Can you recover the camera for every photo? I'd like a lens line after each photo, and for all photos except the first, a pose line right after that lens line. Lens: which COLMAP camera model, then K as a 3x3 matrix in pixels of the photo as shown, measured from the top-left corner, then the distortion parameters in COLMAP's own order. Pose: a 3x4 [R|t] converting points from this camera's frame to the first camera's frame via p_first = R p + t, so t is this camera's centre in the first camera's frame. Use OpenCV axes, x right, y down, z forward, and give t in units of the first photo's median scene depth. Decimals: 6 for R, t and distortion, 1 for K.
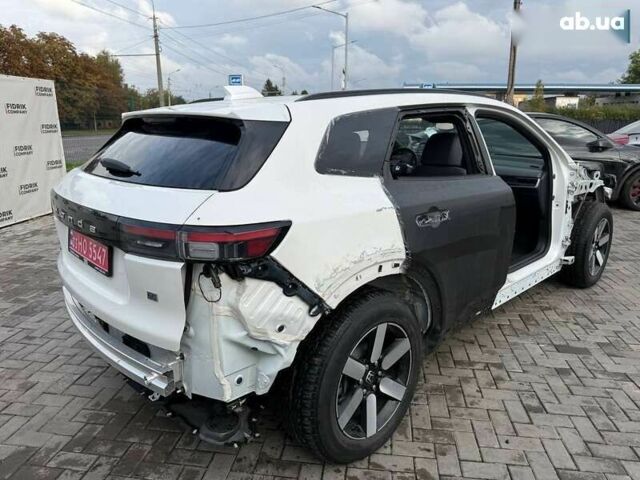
lens RADIAL K [[456.6, 0, 322.2], [0, 456.6, 237.6], [0, 0, 1]] dist [0.027398, -0.010896]
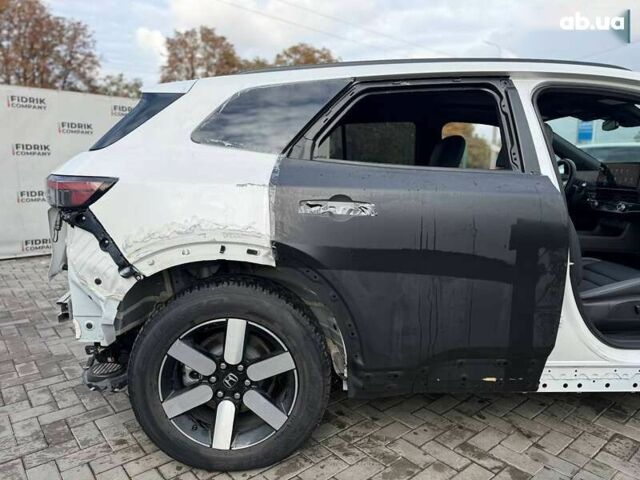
lens RADIAL K [[456.6, 0, 322.4], [0, 456.6, 242.7], [0, 0, 1]] dist [0.027398, -0.010896]
pose [[0.743692, 0.114843, -0.658584, 0.843451], [-0.174957, 0.984234, -0.025936, 0.043705], [0.645222, 0.134512, 0.752060, 0.464037]]
